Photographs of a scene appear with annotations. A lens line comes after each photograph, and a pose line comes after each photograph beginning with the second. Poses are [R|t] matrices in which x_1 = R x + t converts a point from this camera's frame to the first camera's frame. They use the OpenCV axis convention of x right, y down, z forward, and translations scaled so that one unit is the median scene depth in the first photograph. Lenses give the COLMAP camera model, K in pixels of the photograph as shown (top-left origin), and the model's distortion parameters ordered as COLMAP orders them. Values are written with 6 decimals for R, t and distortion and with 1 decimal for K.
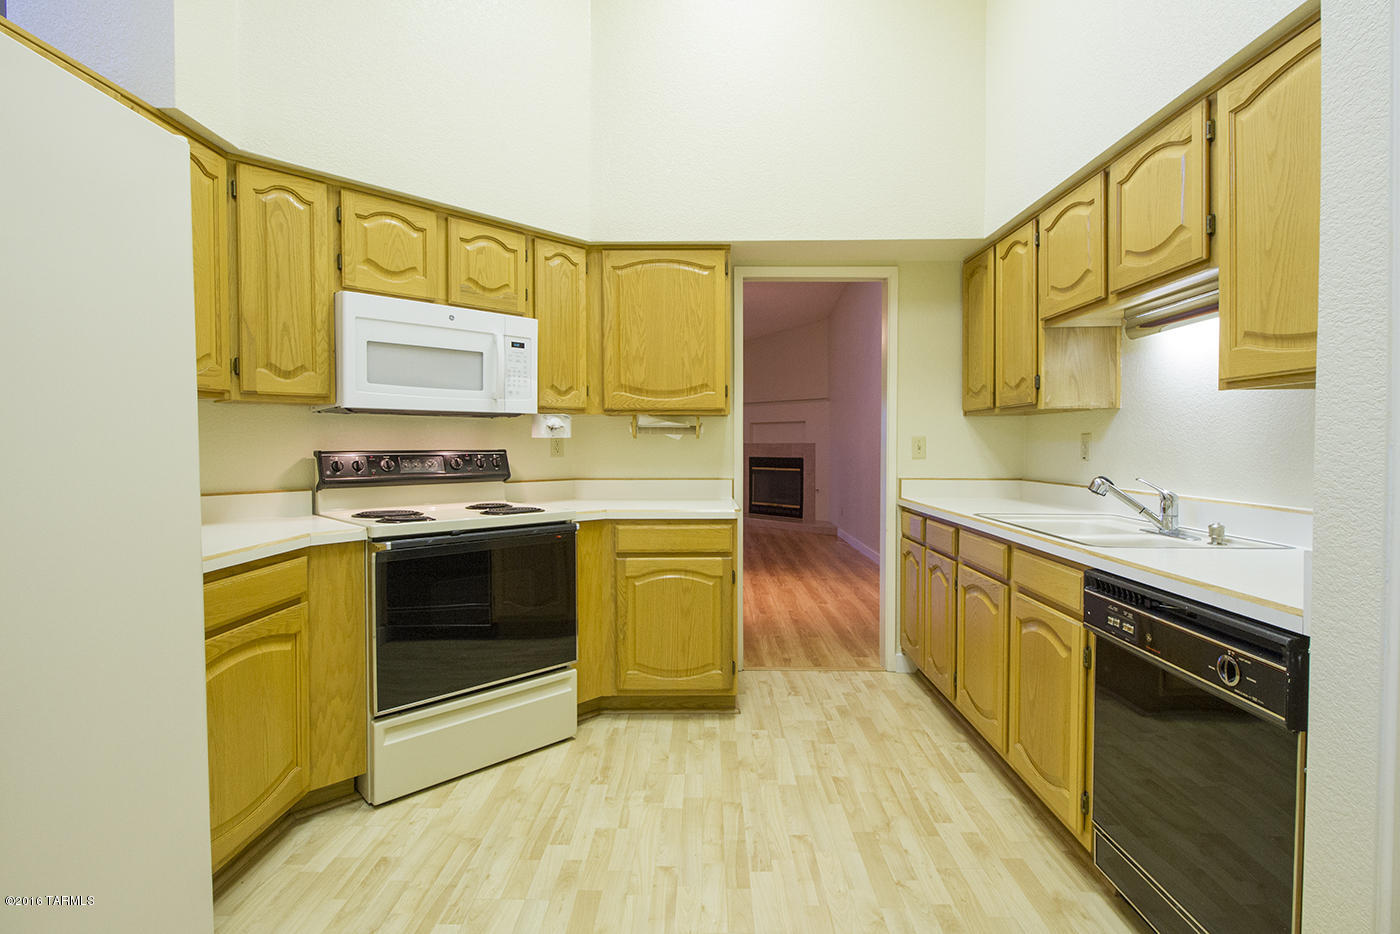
lens RADIAL K [[657.1, 0, 701.3], [0, 657.1, 459.6], [0, 0, 1]] dist [-0.000545, -0.012630]
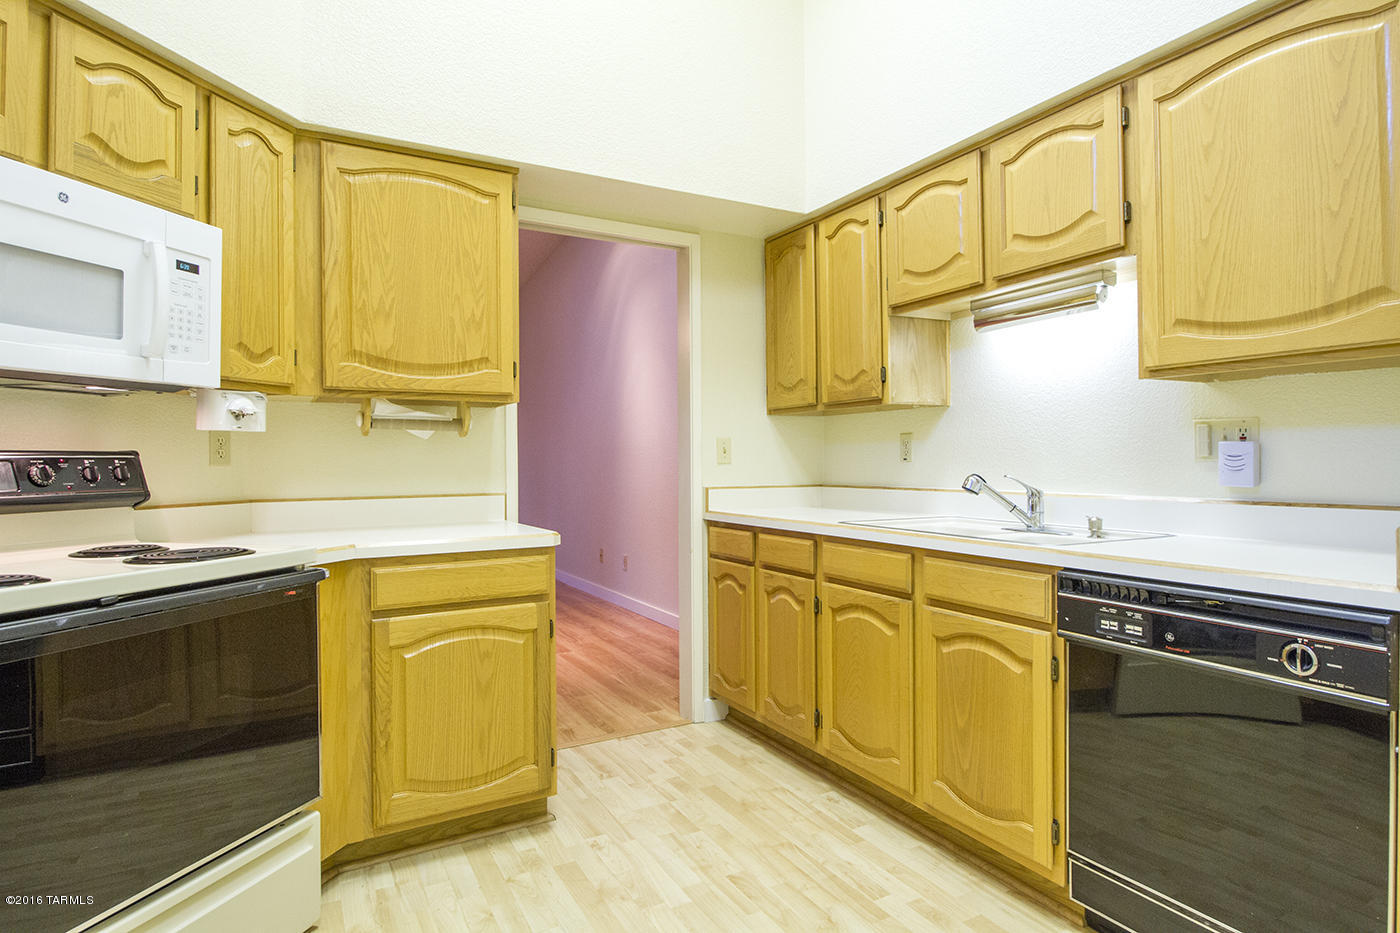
lens RADIAL K [[759.7, 0, 706.0], [0, 759.7, 460.5], [0, 0, 1]] dist [0.003915, -0.011489]
pose [[0.869468, -0.006115, 0.493952, -0.211119], [0.018700, 0.999614, -0.020542, 0.017271], [-0.493636, 0.027097, 0.869246, 0.197557]]
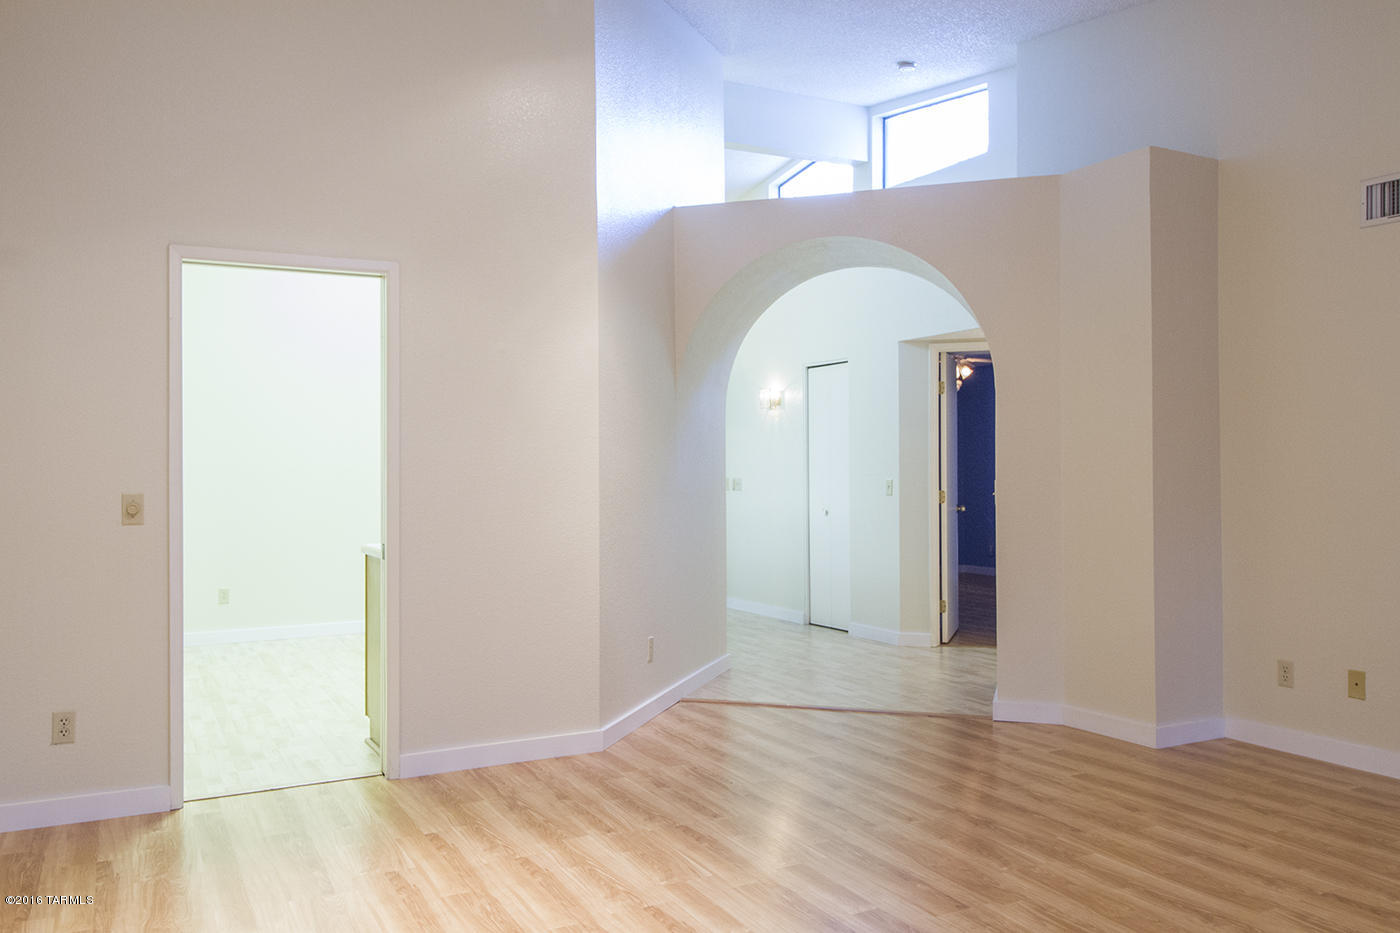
lens RADIAL K [[1109.5, 0, 710.6], [0, 1109.5, 456.6], [0, 0, 1]] dist [0.011658, -0.004521]
pose [[-0.876756, 0.003077, -0.480925, 0.441984], [-0.003214, 0.999920, 0.012256, -0.095022], [0.480924, 0.012292, -0.876676, 2.921401]]
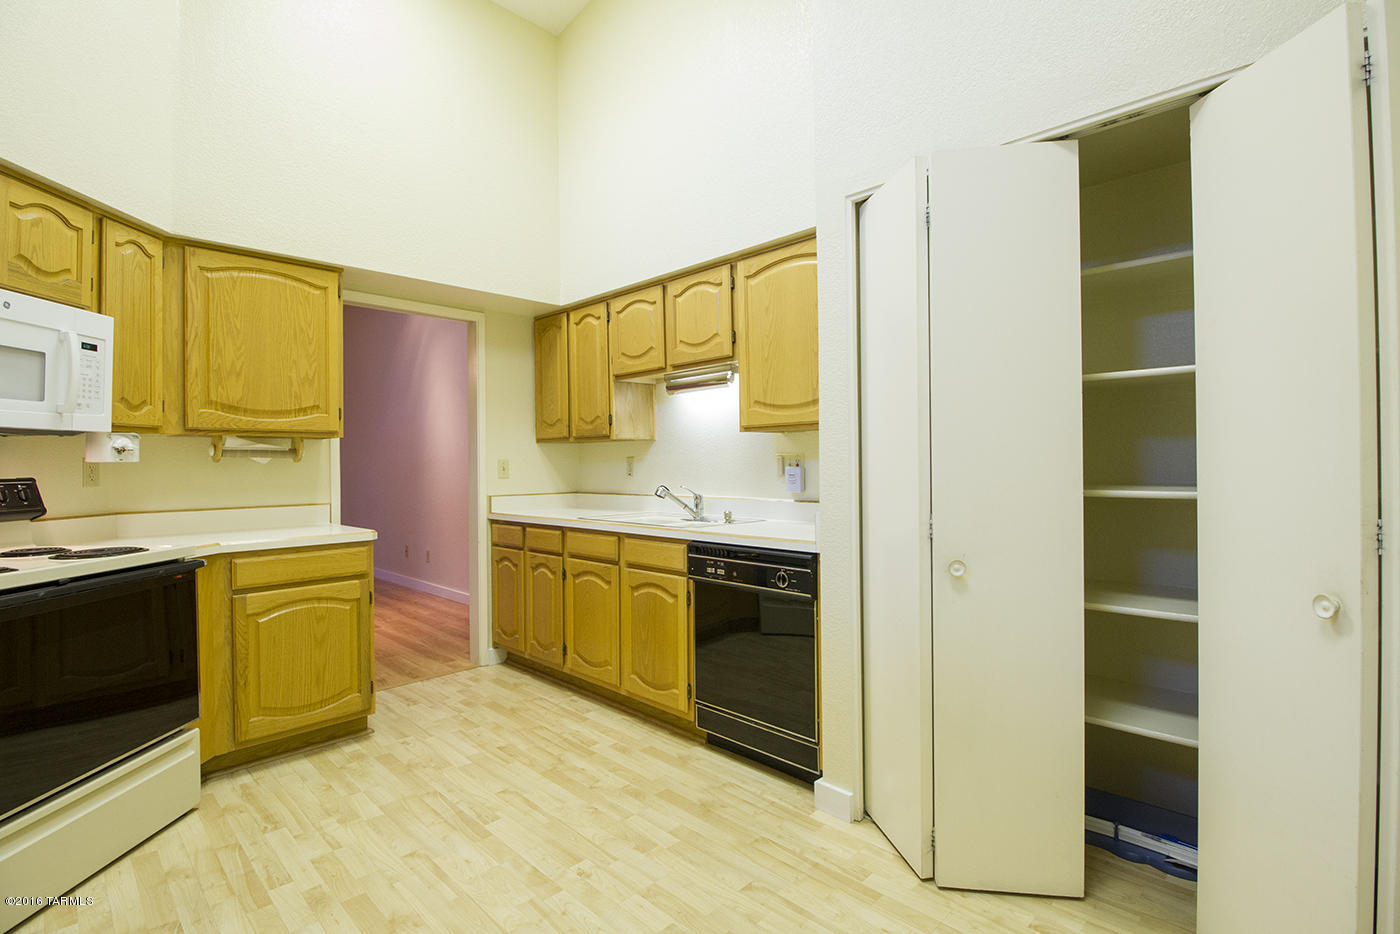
lens RADIAL K [[657.1, 0, 702.2], [0, 657.1, 461.1], [0, 0, 1]] dist [-0.000545, -0.012630]
pose [[0.693435, -0.004620, 0.720504, -0.328641], [0.027909, 0.999401, -0.020452, 0.002420], [-0.719978, 0.034291, 0.693149, -0.085768]]
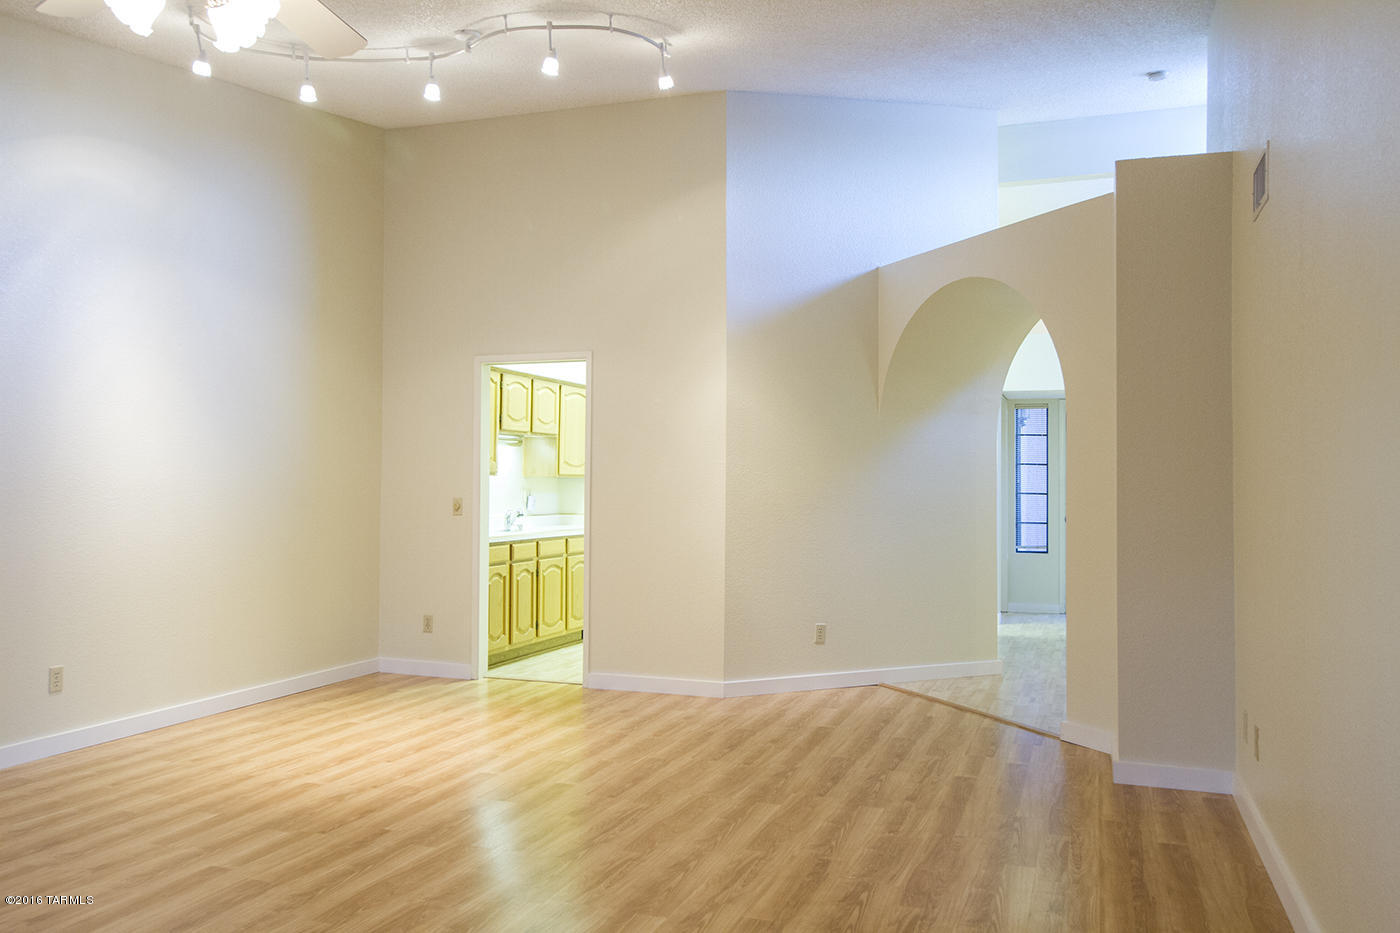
lens RADIAL K [[1087.0, 0, 698.6], [0, 1087.0, 473.7], [0, 0, 1]] dist [0.002394, -0.006450]
pose [[-0.947019, 0.000528, 0.321176, -0.985167], [0.003917, 0.999943, 0.009907, -0.104614], [-0.321152, 0.010640, -0.946968, 3.511639]]
